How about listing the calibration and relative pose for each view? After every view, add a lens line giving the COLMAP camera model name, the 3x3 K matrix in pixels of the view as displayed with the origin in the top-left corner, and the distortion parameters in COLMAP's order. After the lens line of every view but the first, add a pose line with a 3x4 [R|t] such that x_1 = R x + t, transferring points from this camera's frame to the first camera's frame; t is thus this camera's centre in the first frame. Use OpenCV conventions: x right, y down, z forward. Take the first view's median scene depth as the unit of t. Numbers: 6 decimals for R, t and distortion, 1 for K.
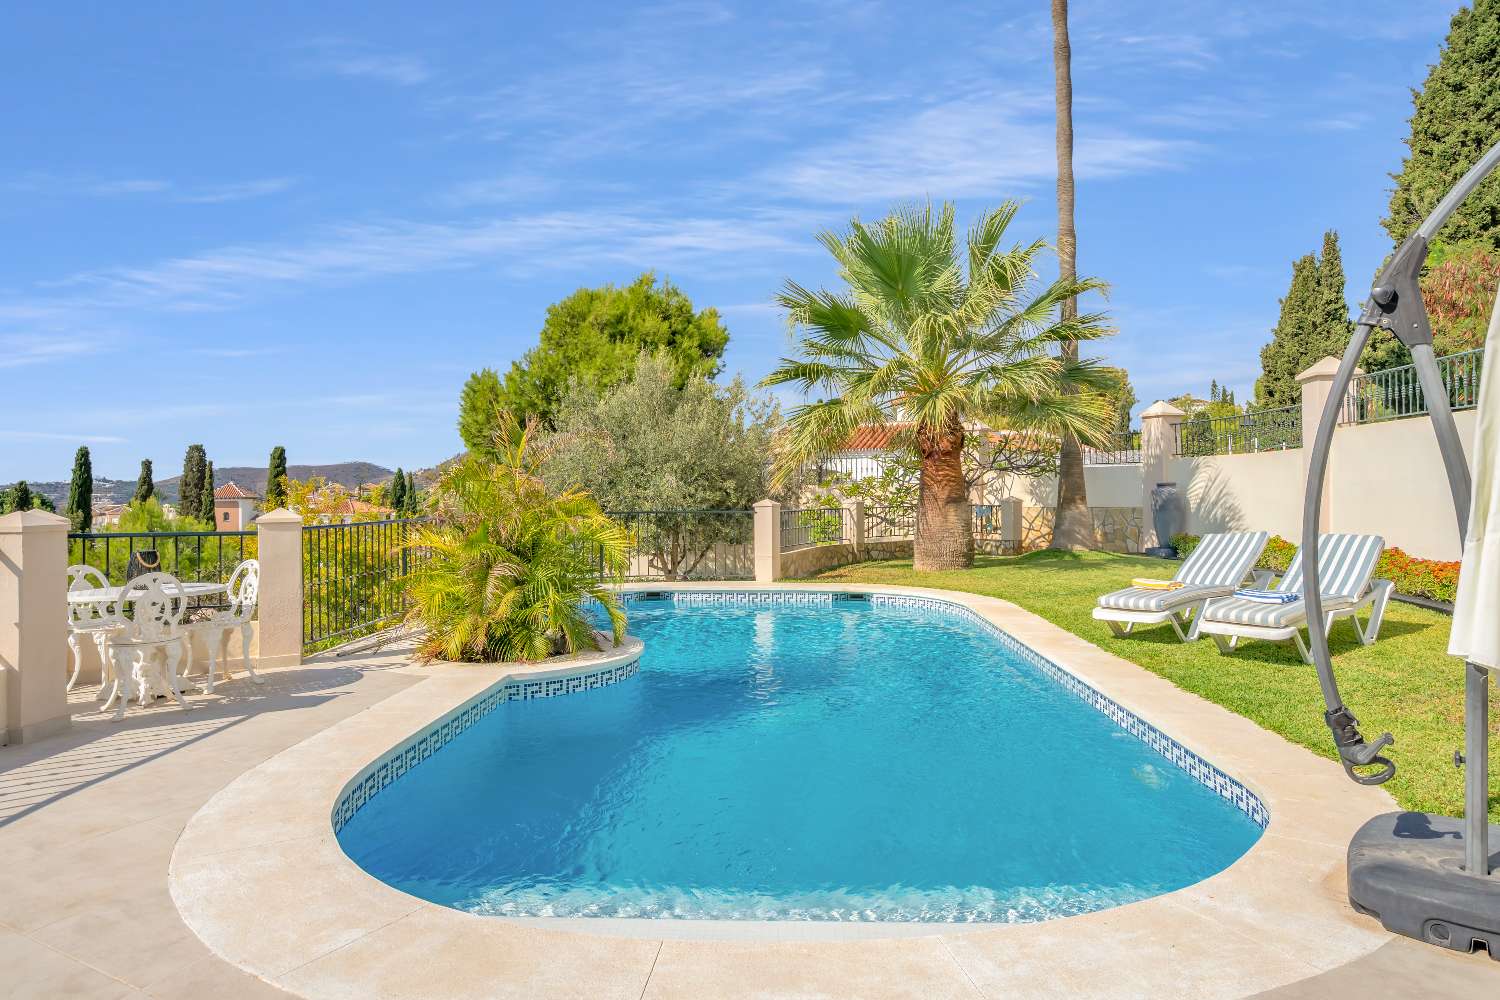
lens RADIAL K [[891.3, 0, 750.0], [0, 891.3, 500.0], [0, 0, 1]] dist [-0.020844, 0.003751]
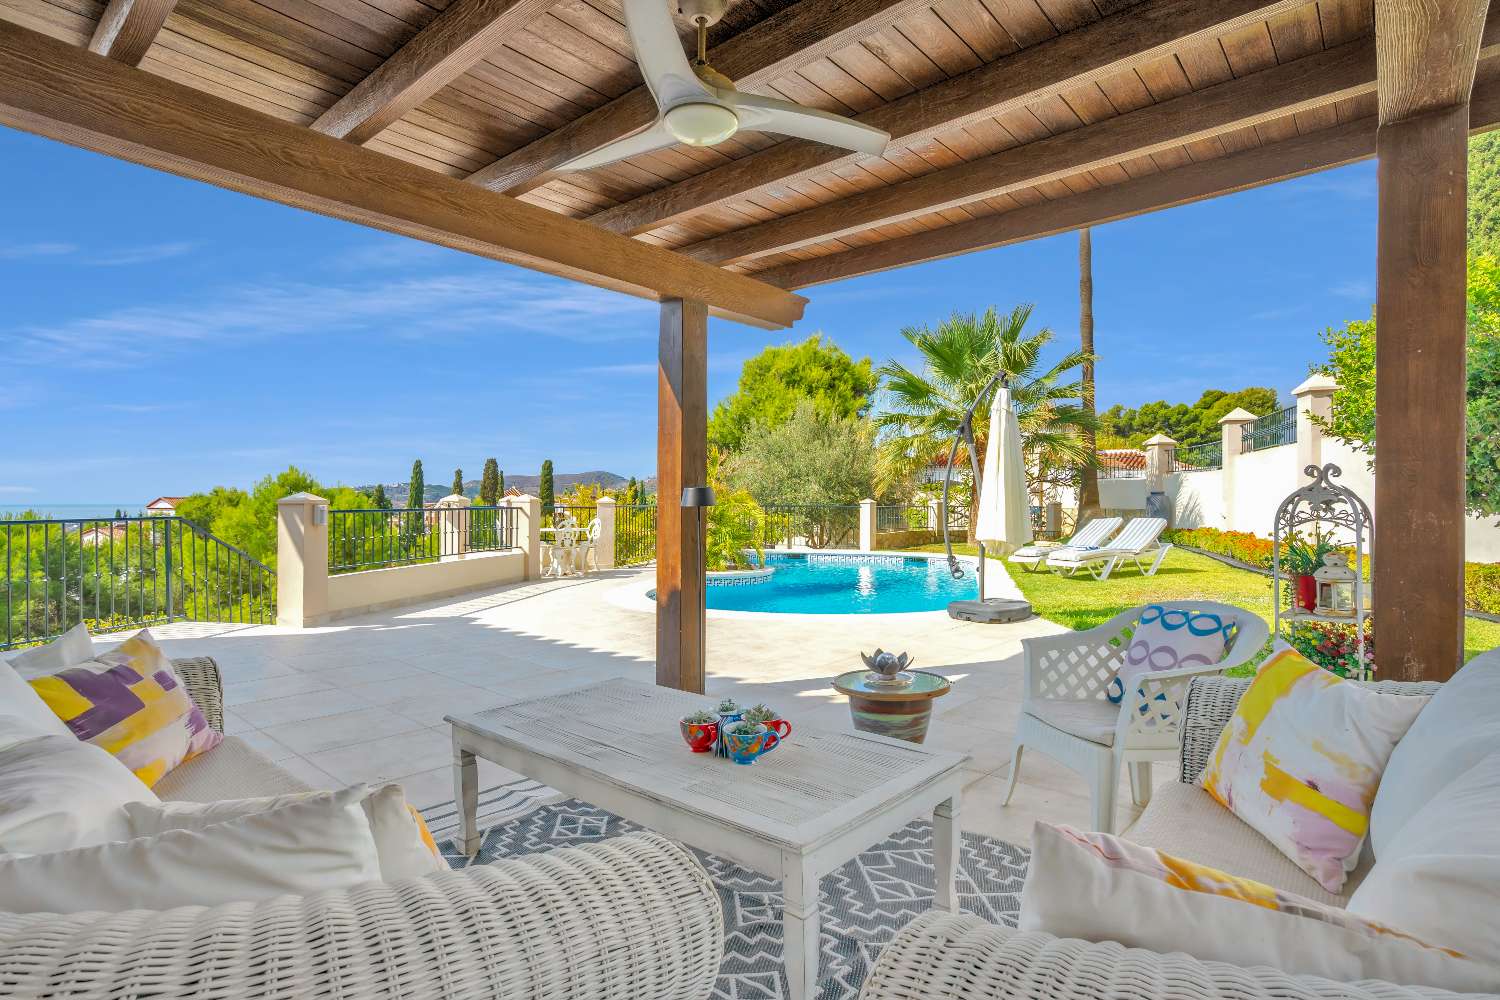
lens RADIAL K [[797.9, 0, 773.5], [0, 797.9, 498.3], [0, 0, 1]] dist [-0.002967, -0.000179]
pose [[0.980969, 0.011502, -0.193825, 0.083637], [-0.013571, 0.999864, -0.009353, 0.008932], [0.193691, 0.011805, 0.980992, -0.280279]]
